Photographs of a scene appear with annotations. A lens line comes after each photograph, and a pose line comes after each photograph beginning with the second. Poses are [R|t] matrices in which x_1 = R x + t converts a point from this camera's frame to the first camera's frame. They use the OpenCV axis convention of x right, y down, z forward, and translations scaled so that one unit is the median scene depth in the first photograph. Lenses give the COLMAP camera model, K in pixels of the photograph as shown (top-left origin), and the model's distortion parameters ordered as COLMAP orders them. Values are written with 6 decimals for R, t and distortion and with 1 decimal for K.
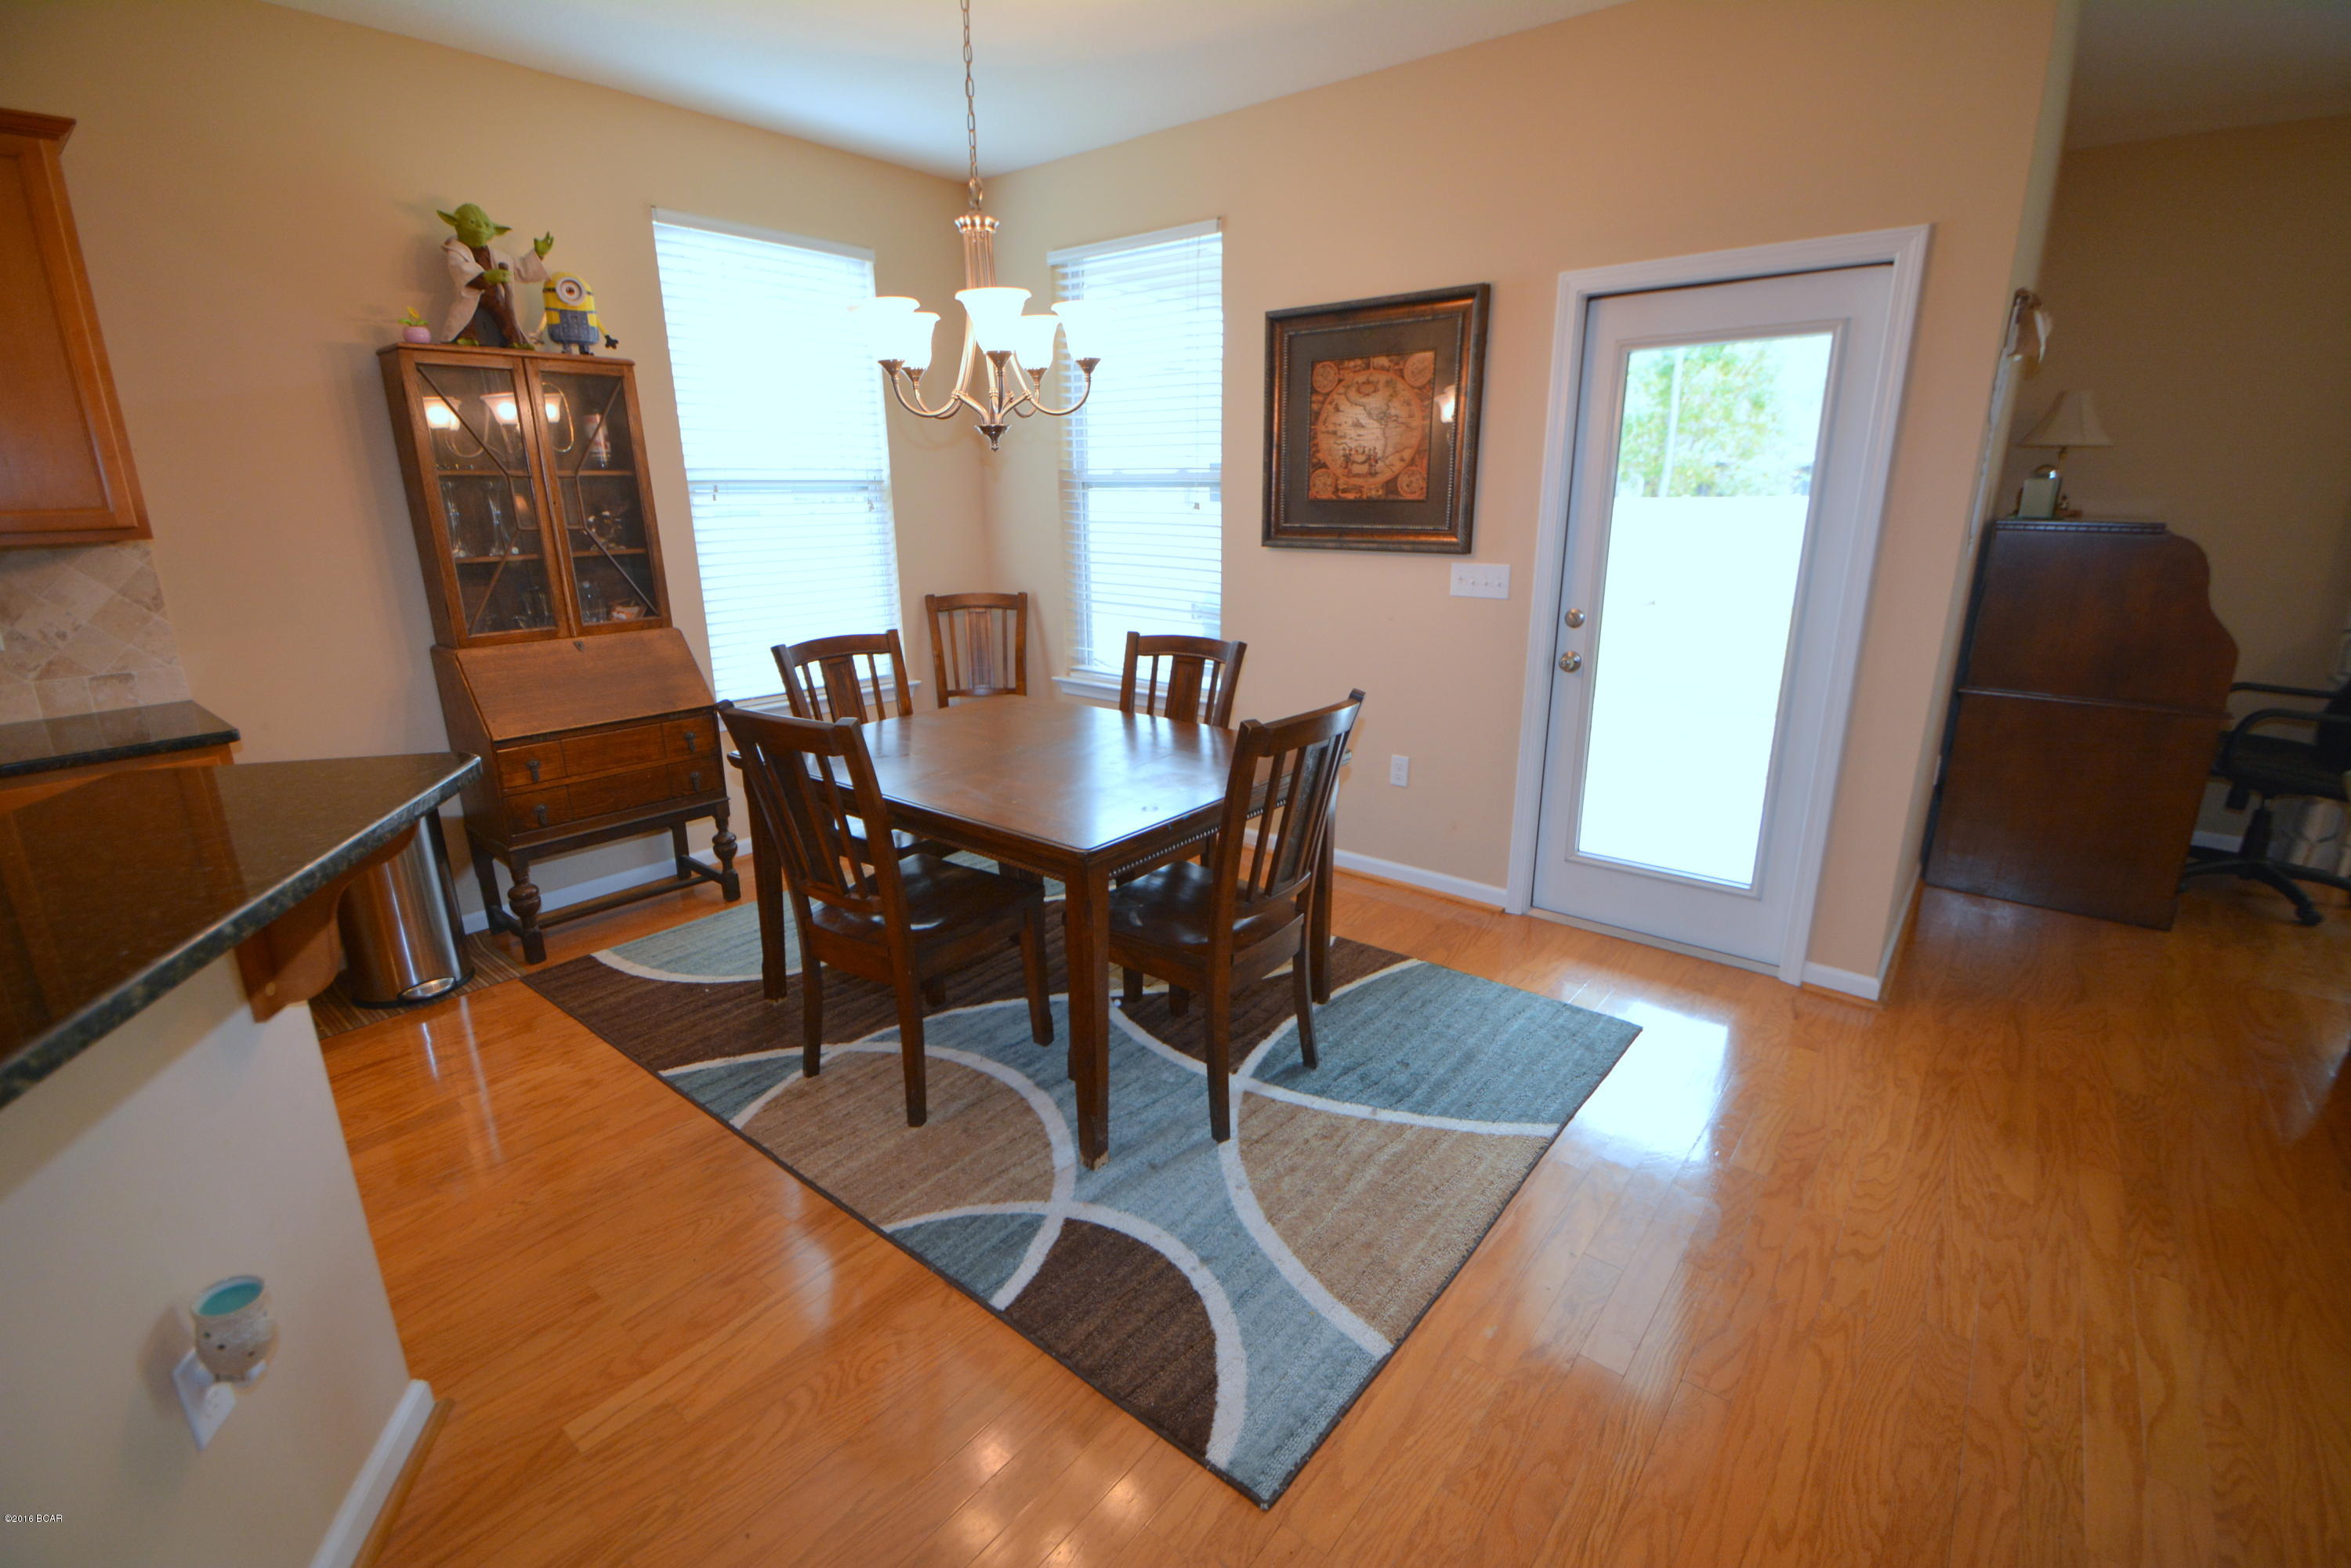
lens RADIAL K [[1035.0, 0, 1183.1], [0, 1035.0, 779.5], [0, 0, 1]] dist [0.017598, -0.020080]
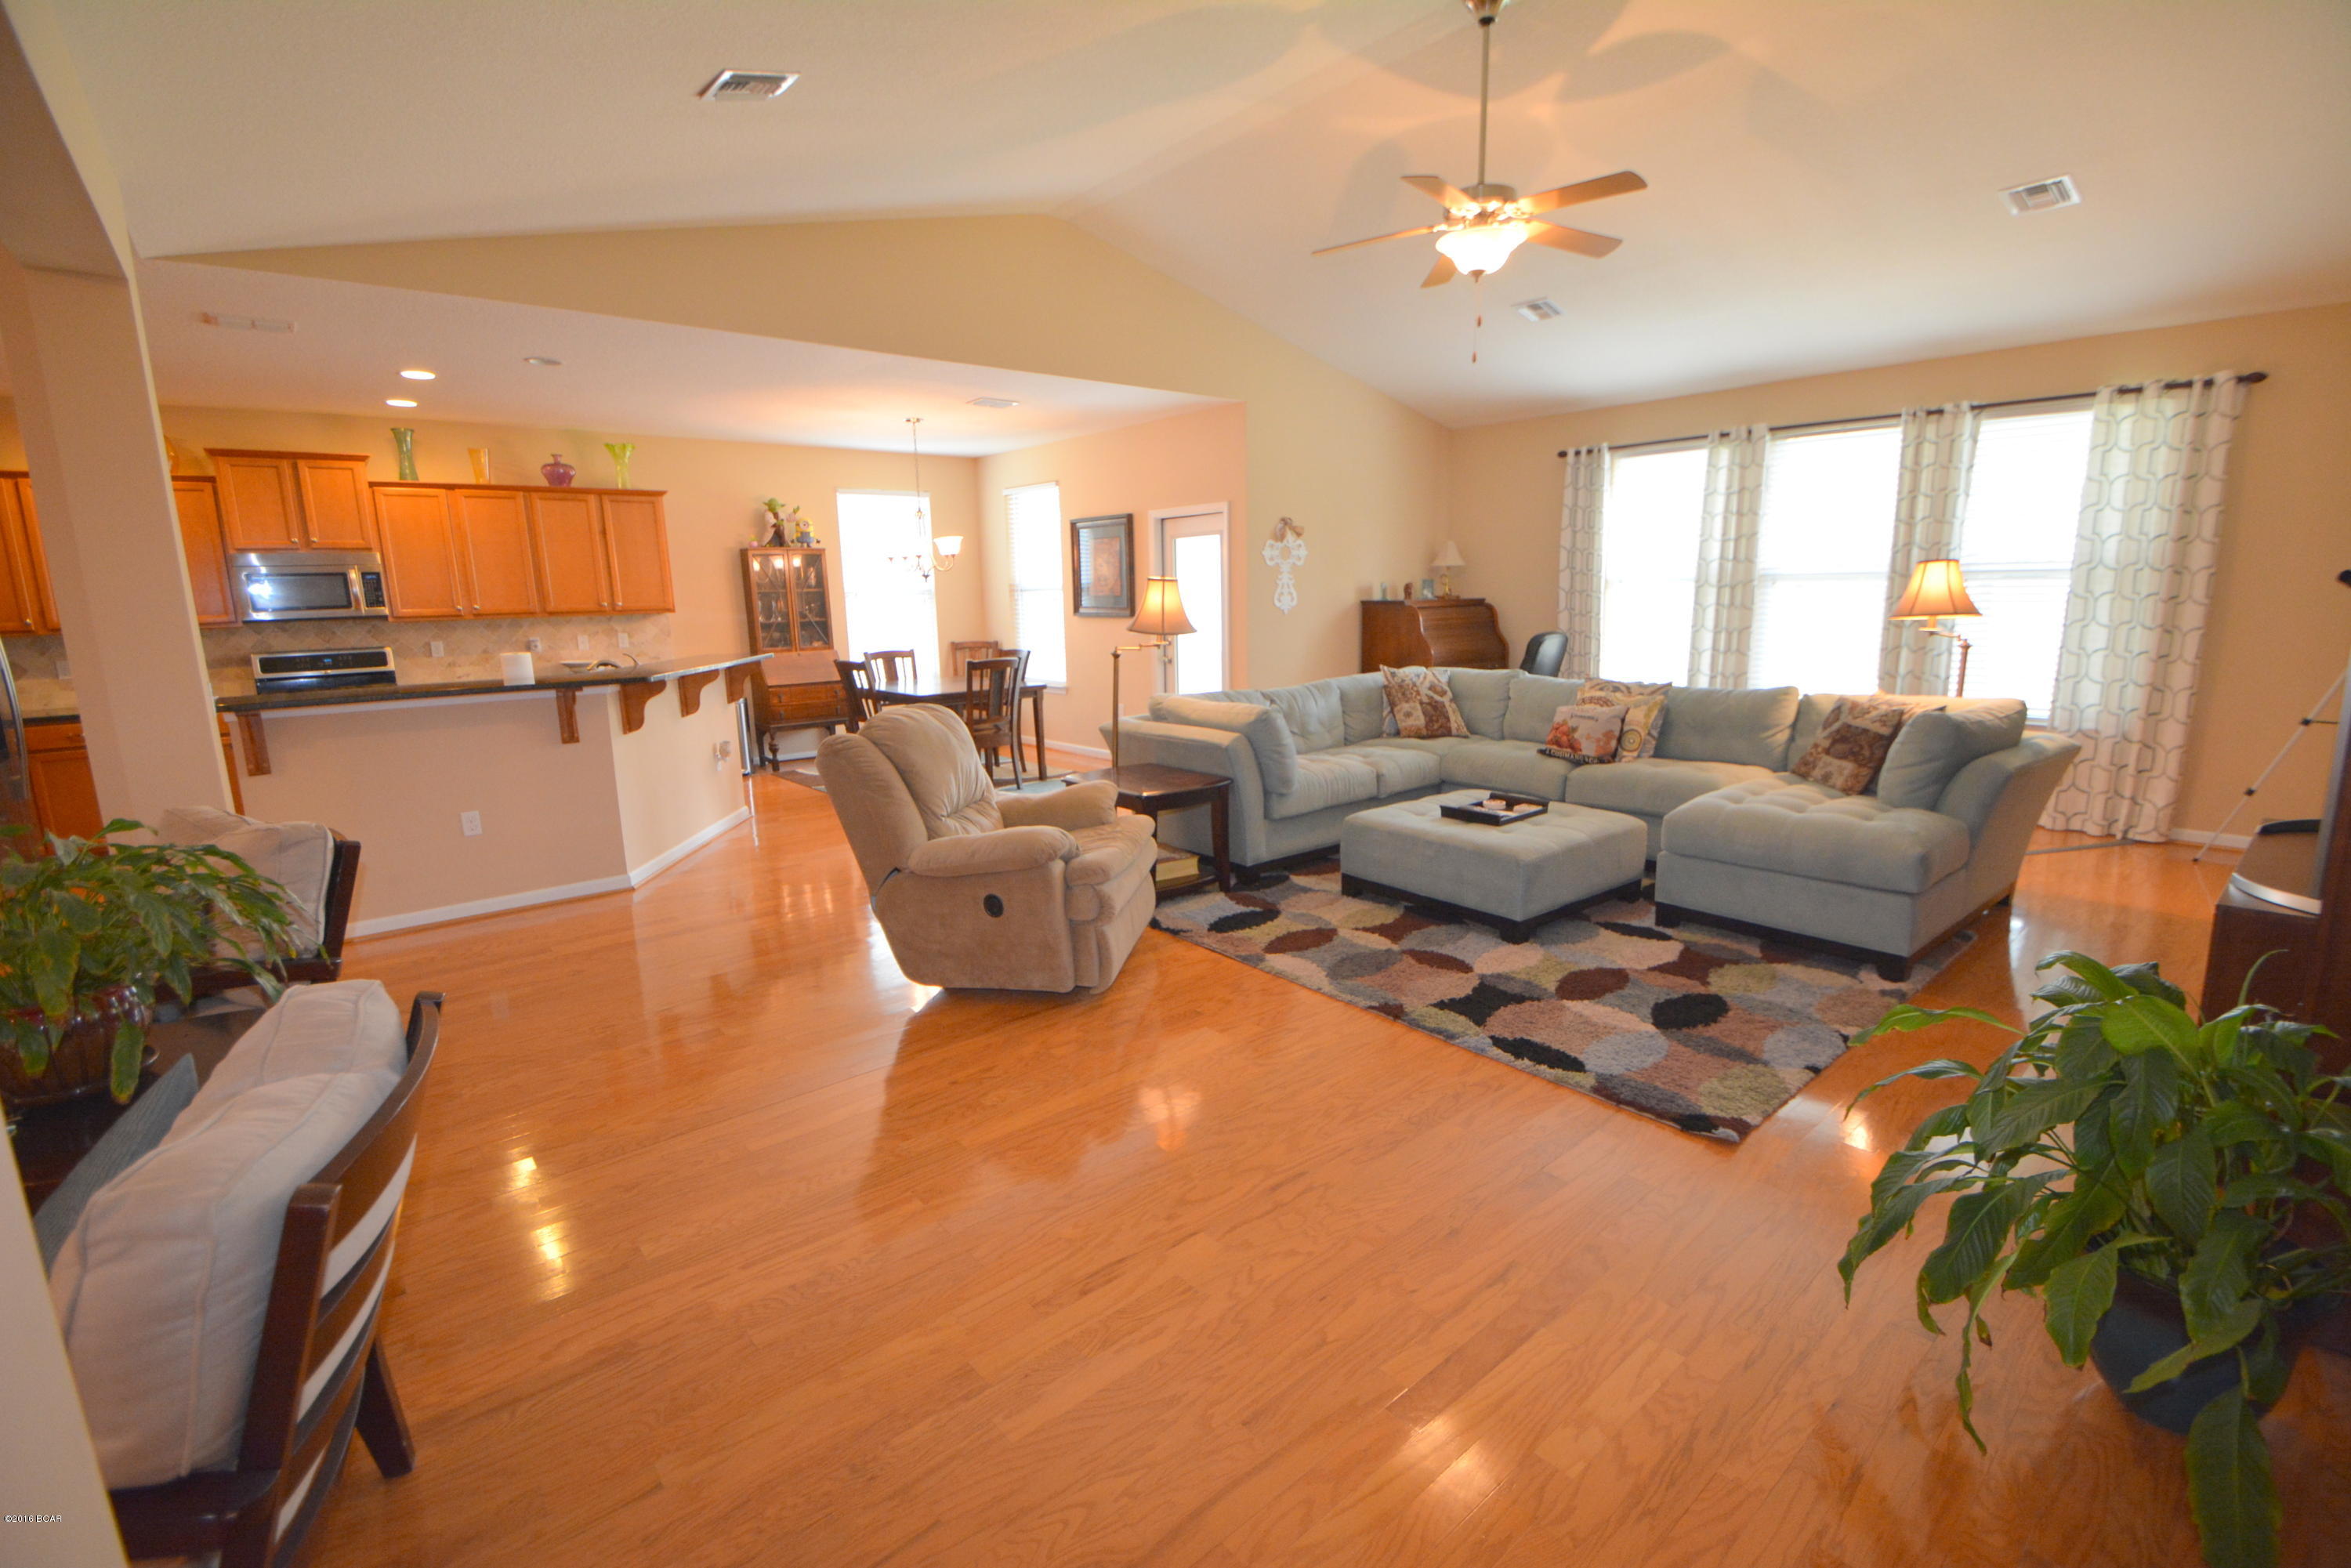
lens RADIAL K [[1035.0, 0, 1183.1], [0, 1035.0, 779.5], [0, 0, 1]] dist [0.017598, -0.020080]
pose [[0.982497, 0.019456, -0.185259, 0.875826], [-0.035941, 0.995643, -0.086045, 0.381346], [0.182777, 0.091197, 0.978915, -1.379725]]
